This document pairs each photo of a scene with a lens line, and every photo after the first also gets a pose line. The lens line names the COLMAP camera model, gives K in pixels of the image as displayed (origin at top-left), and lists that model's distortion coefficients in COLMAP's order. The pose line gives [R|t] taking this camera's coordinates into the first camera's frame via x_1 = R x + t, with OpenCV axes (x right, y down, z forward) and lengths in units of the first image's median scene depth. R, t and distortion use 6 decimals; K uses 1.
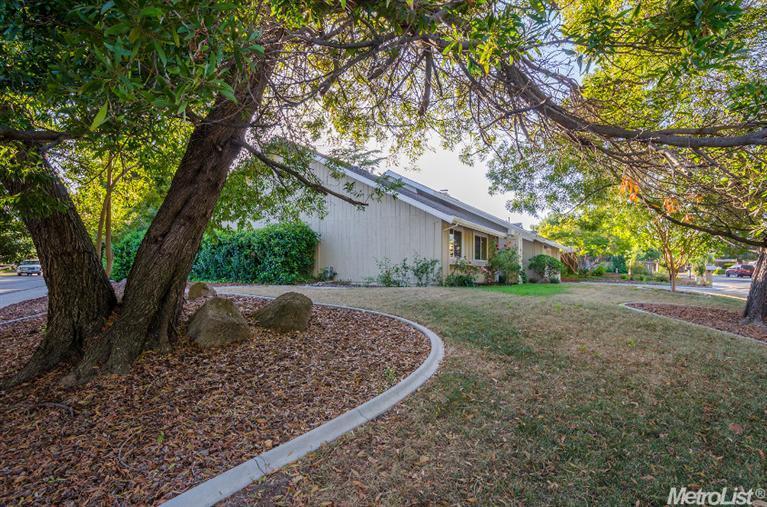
lens RADIAL K [[410.6, 0, 383.5], [0, 410.6, 253.5], [0, 0, 1]] dist [0.001373, 0.000141]
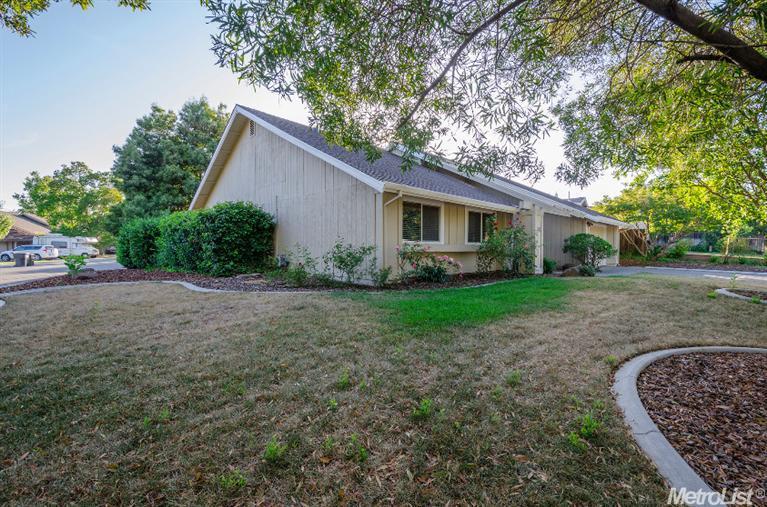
lens RADIAL K [[338.4, 0, 385.8], [0, 338.4, 256.1], [0, 0, 1]] dist [0.023189, -0.008966]
pose [[0.967290, -0.003654, -0.253645, 0.158102], [0.020179, 0.997836, 0.062580, -0.002366], [0.252868, -0.065652, 0.965271, 0.230226]]
